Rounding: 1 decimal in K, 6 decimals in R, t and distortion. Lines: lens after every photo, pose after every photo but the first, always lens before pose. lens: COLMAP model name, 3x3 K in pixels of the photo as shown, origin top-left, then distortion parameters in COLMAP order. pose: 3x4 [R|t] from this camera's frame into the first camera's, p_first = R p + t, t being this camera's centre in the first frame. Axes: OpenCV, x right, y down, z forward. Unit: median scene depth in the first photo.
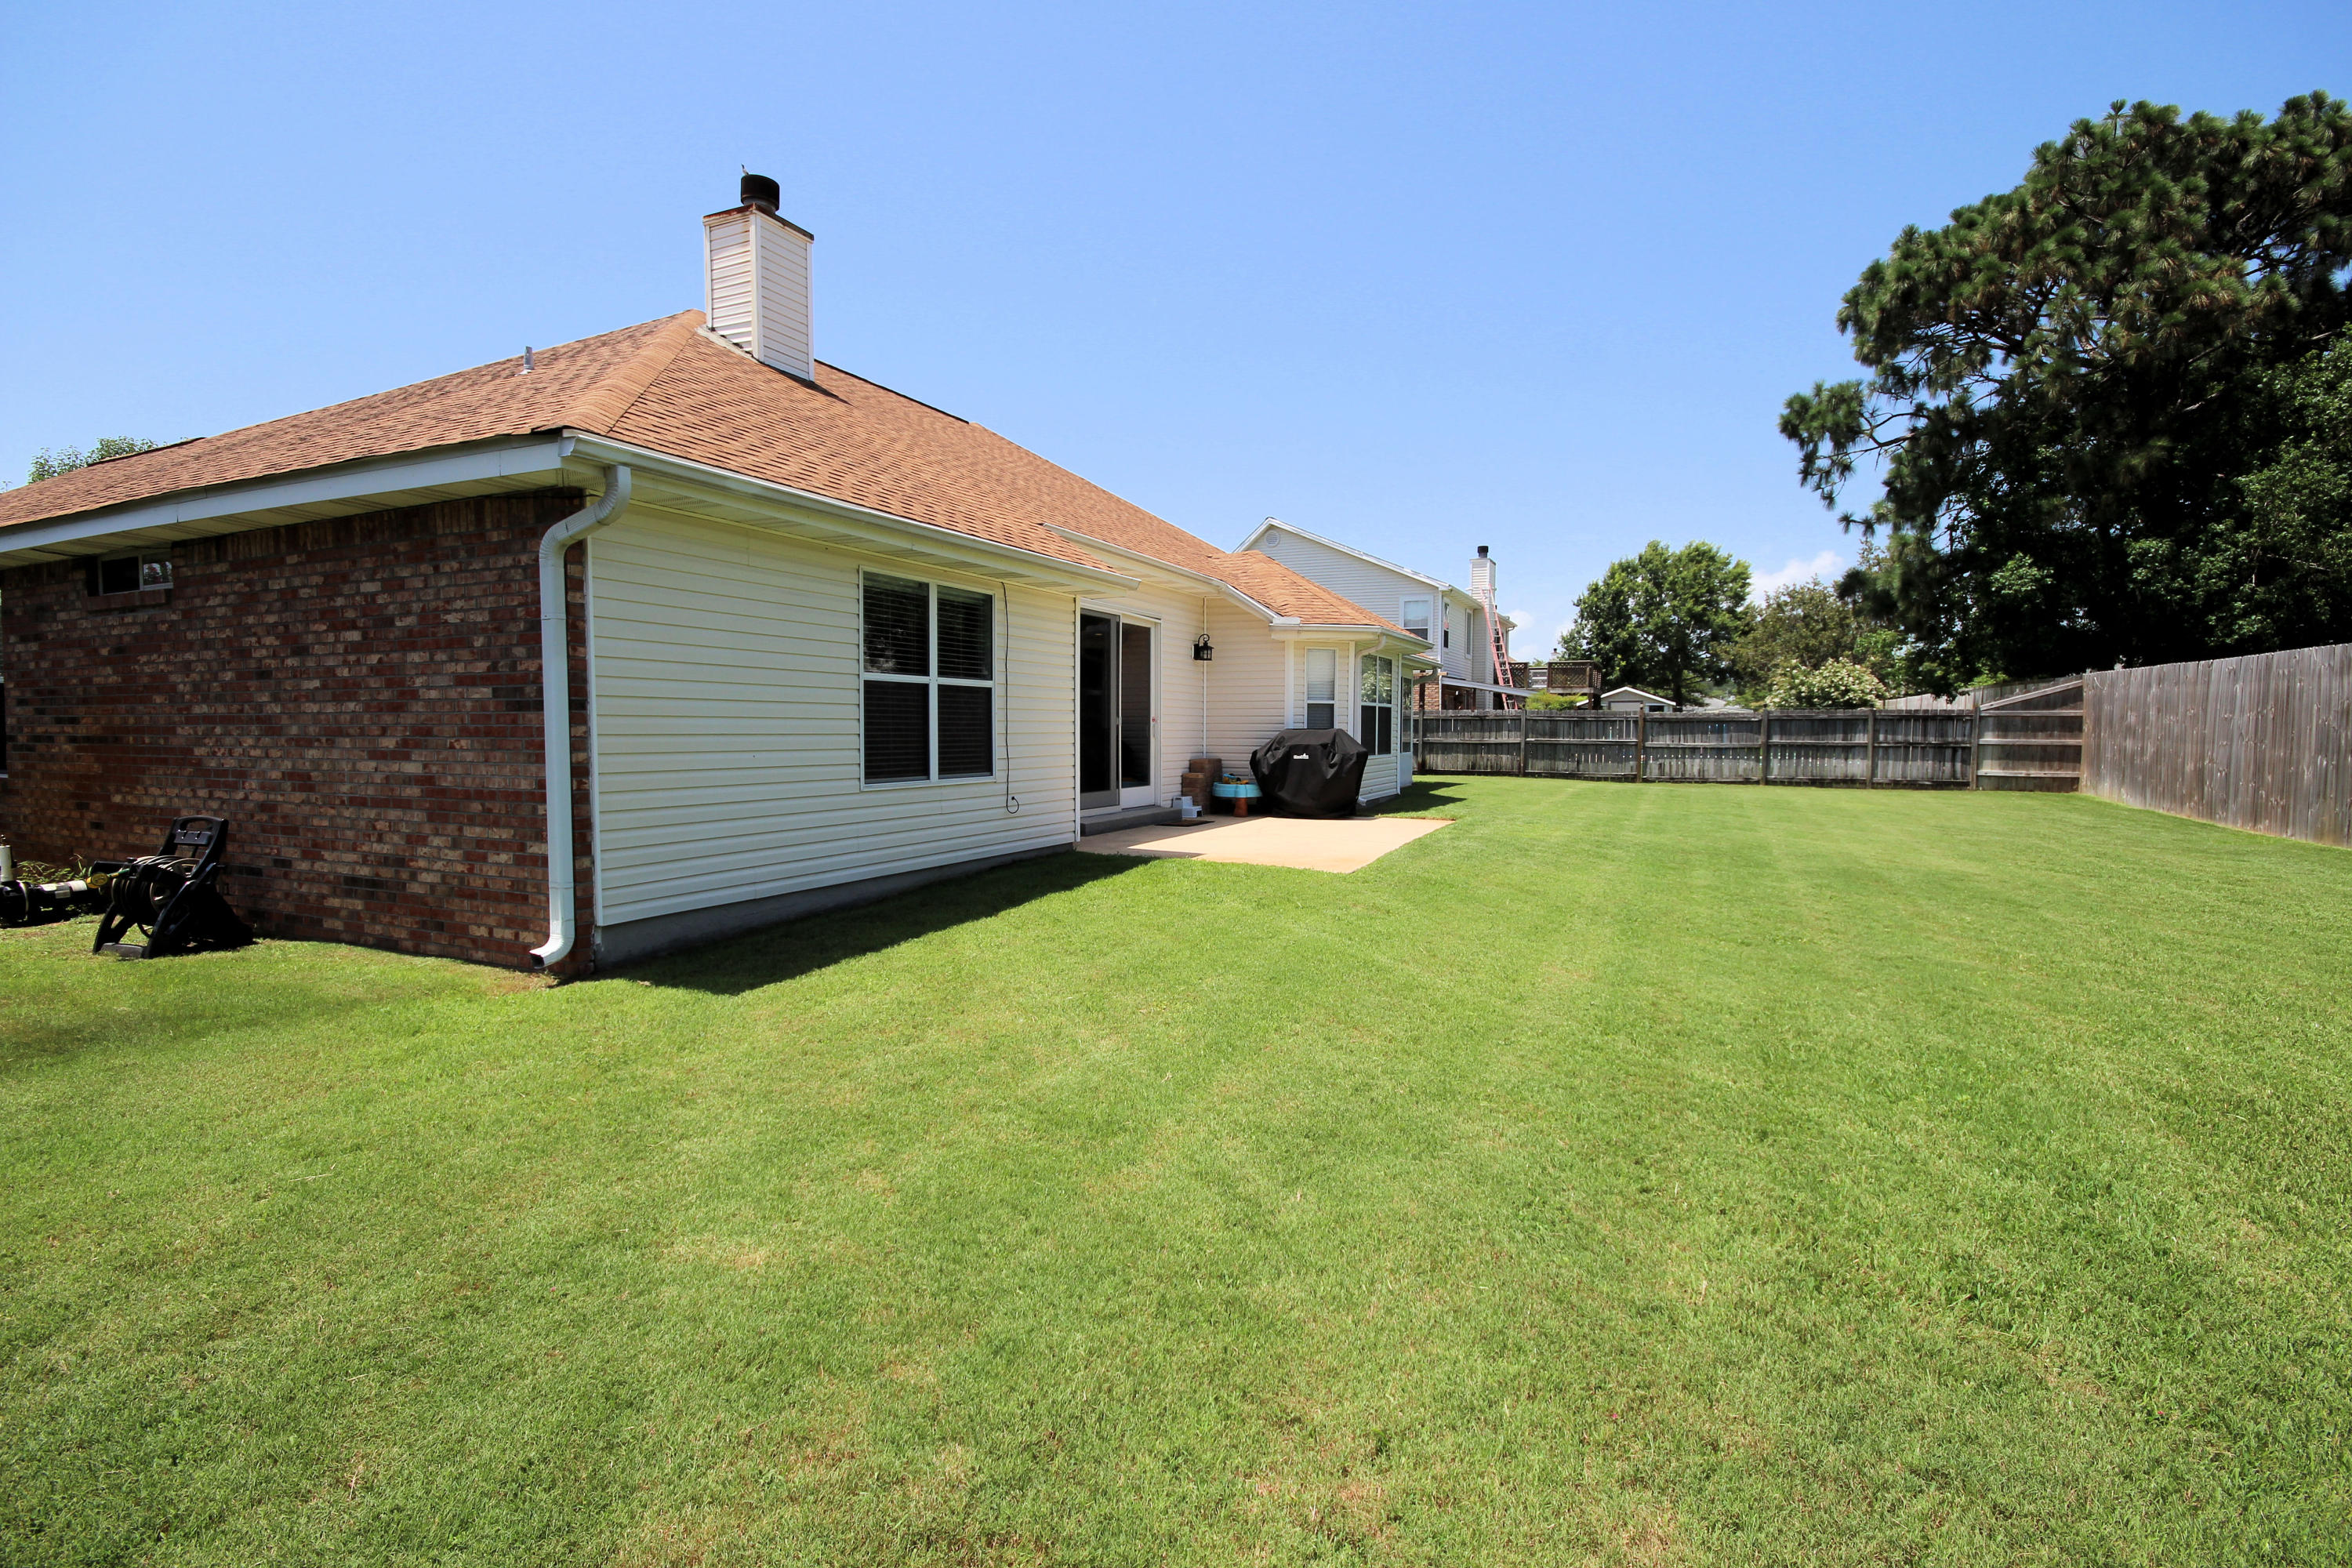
lens RADIAL K [[1079.4, 0, 1176.0], [0, 1079.4, 784.0], [0, 0, 1]] dist [0.000986, -0.010748]
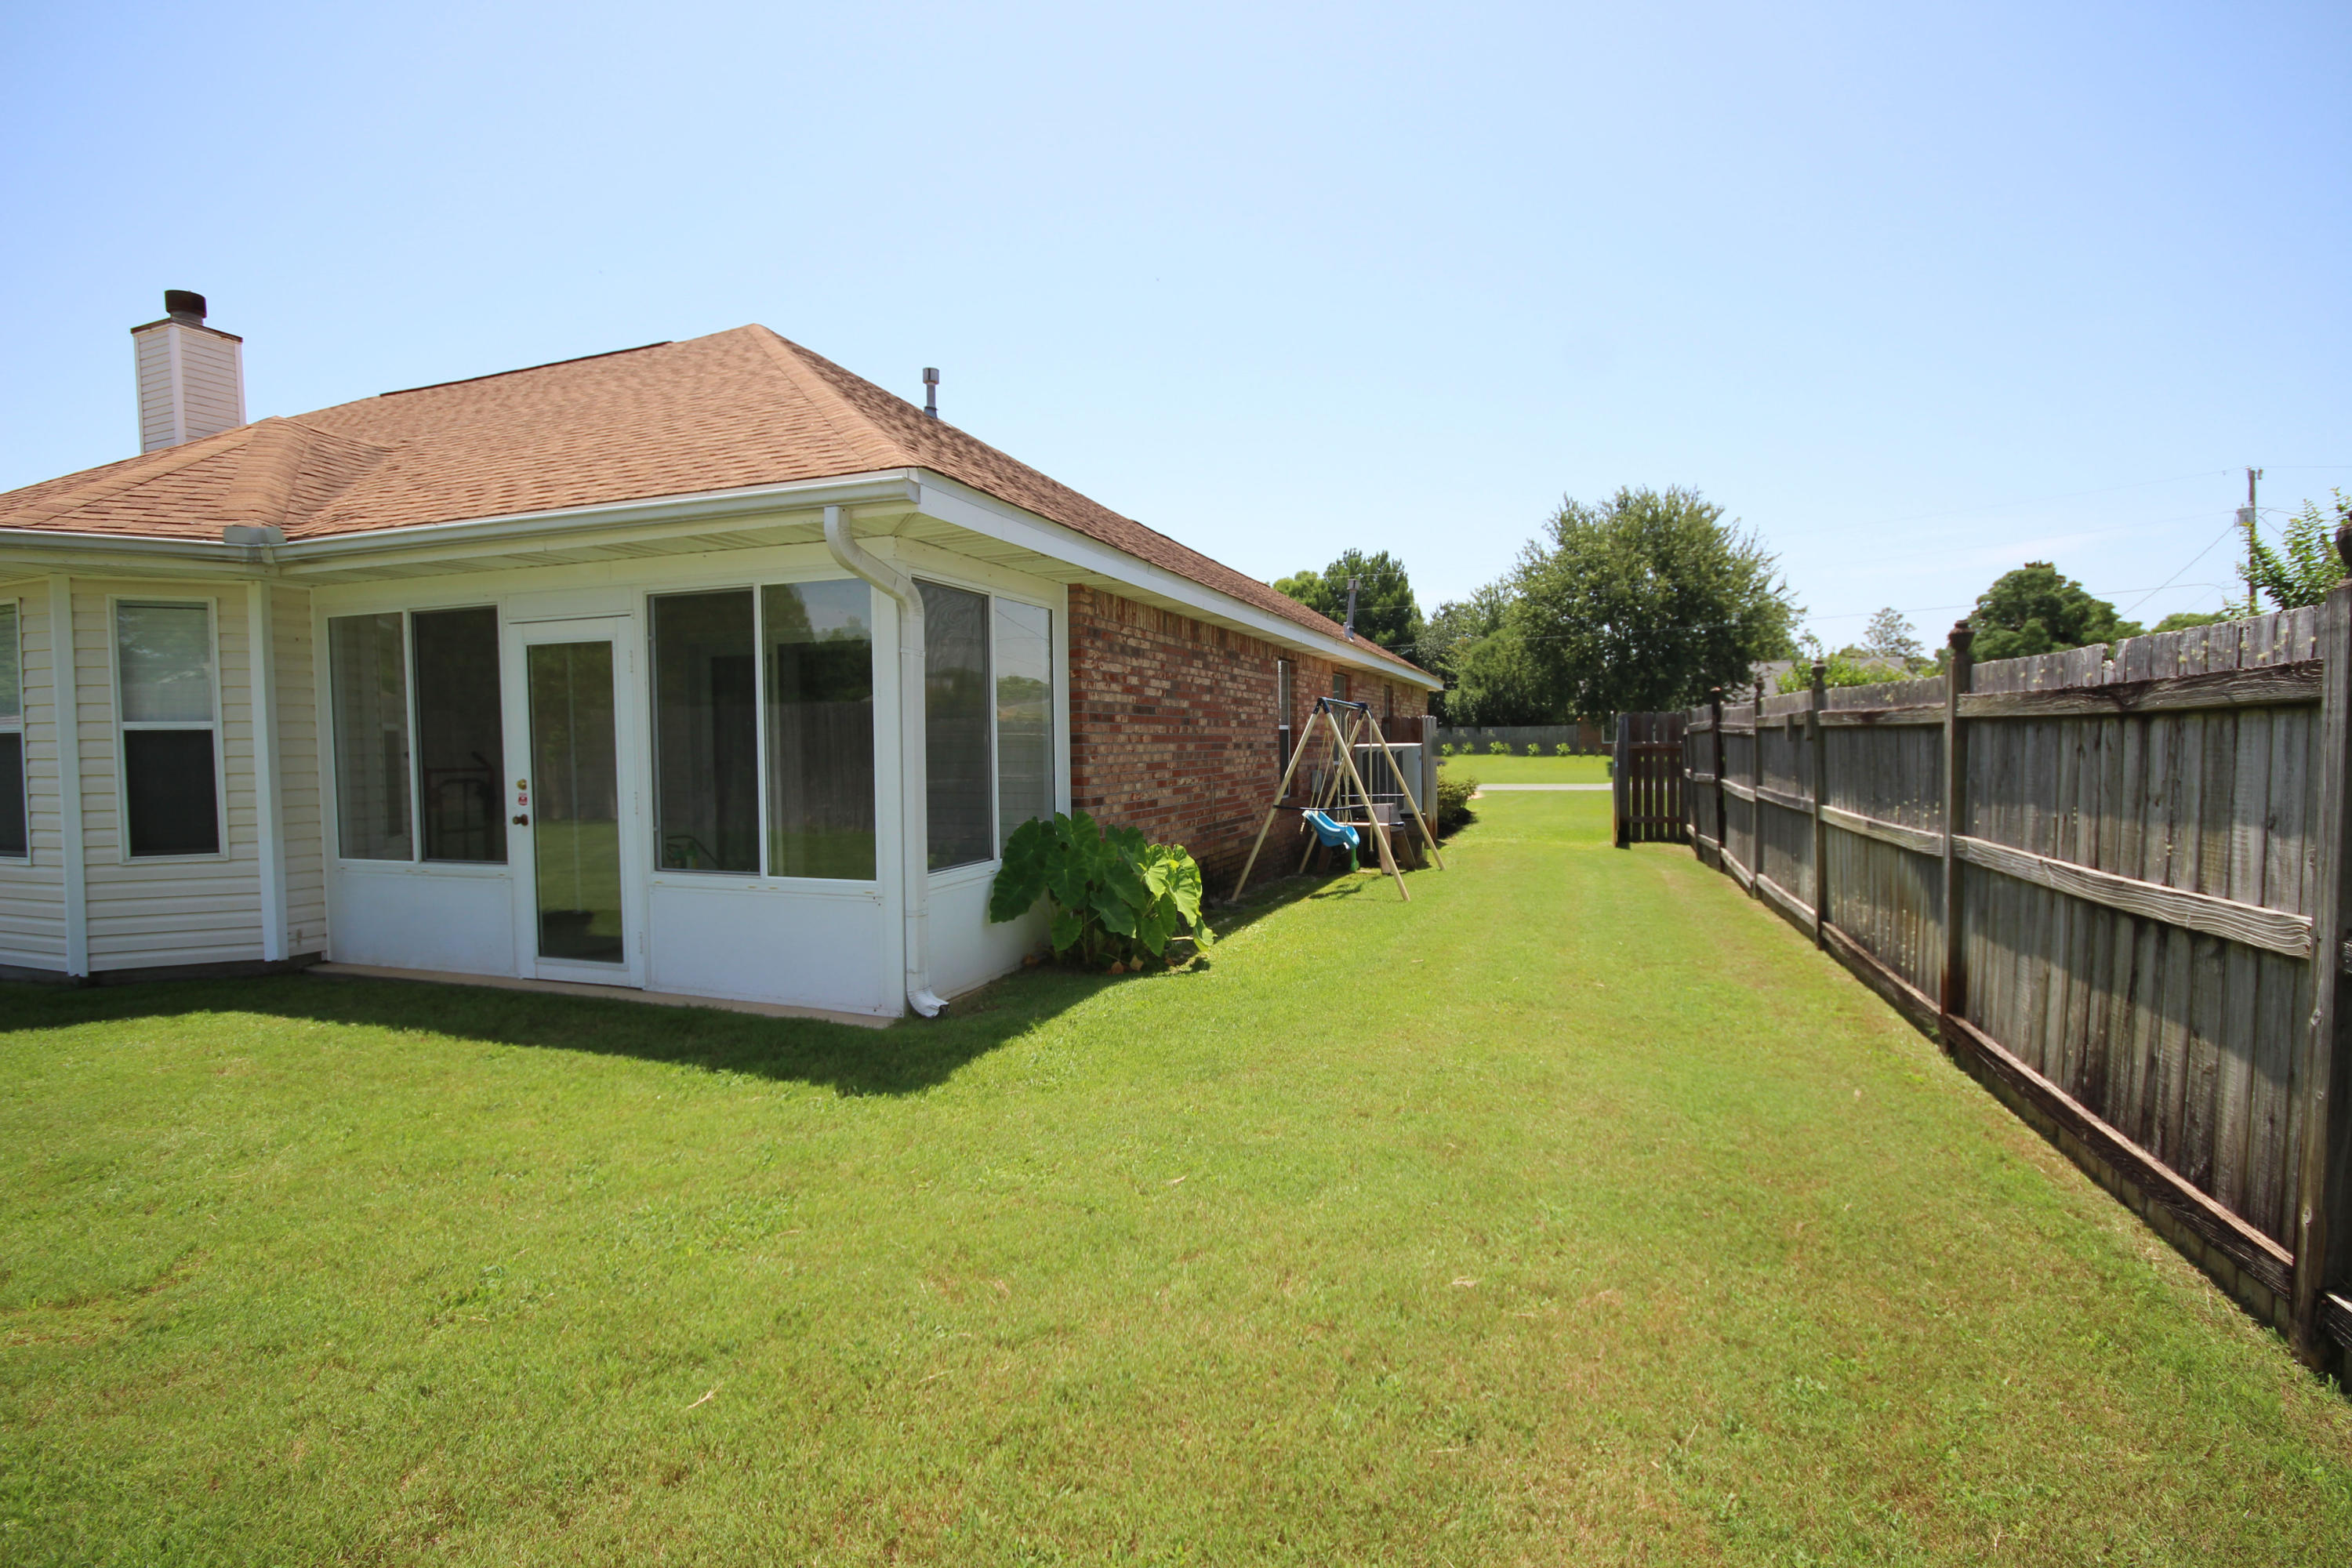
lens RADIAL K [[1095.3, 0, 1176.0], [0, 1095.3, 784.0], [0, 0, 1]] dist [-0.003569, -0.000042]
pose [[0.087949, 0.030214, -0.995667, 1.253115], [-0.038425, 0.998899, 0.026918, -0.161802], [0.995384, 0.035891, 0.089013, 2.815654]]
